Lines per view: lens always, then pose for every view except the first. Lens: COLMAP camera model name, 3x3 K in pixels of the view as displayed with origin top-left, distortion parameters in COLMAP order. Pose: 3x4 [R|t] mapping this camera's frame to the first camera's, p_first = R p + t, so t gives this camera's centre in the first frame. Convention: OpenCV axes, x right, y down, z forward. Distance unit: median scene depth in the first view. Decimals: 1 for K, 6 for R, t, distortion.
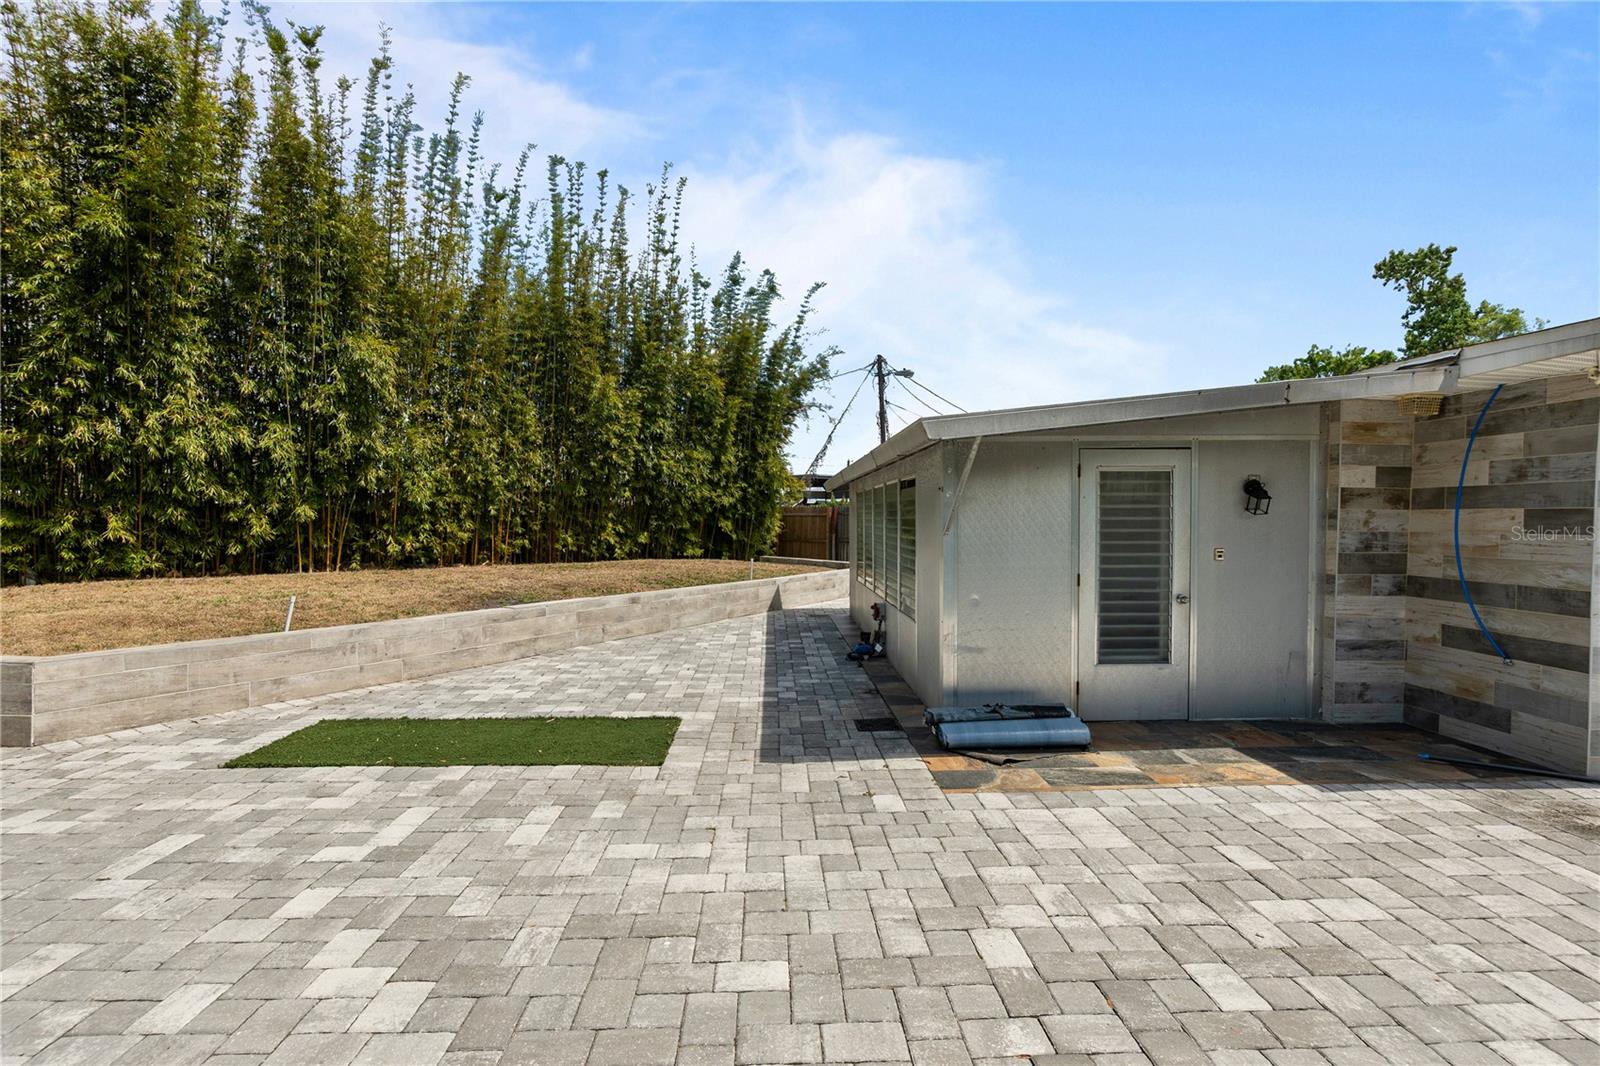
lens RADIAL K [[758.2, 0, 800.0], [0, 758.2, 533.0], [0, 0, 1]] dist [0.001438, 0.000337]
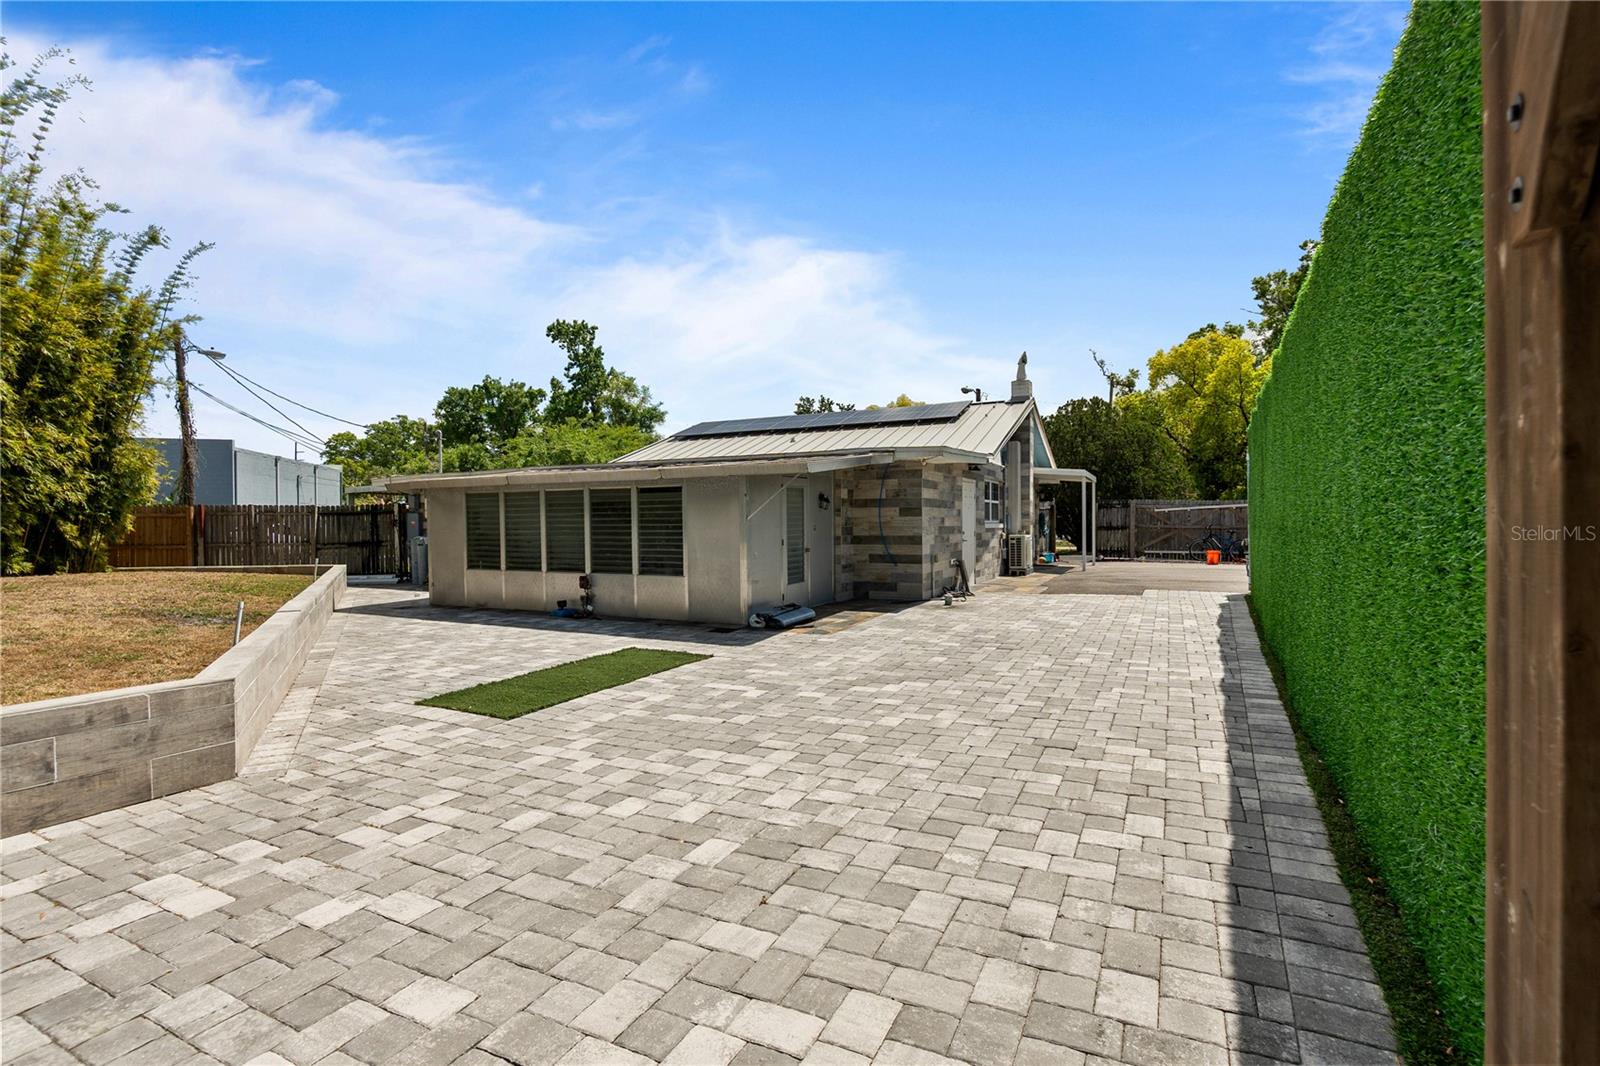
lens RADIAL K [[747.5, 0, 808.0], [0, 747.5, 518.6], [0, 0, 1]] dist [-0.015040, 0.004928]
pose [[0.469133, -0.007696, 0.883094, -1.320778], [0.027525, 0.999604, -0.005911, 0.012606], [-0.882699, 0.027080, 0.469158, 0.031389]]
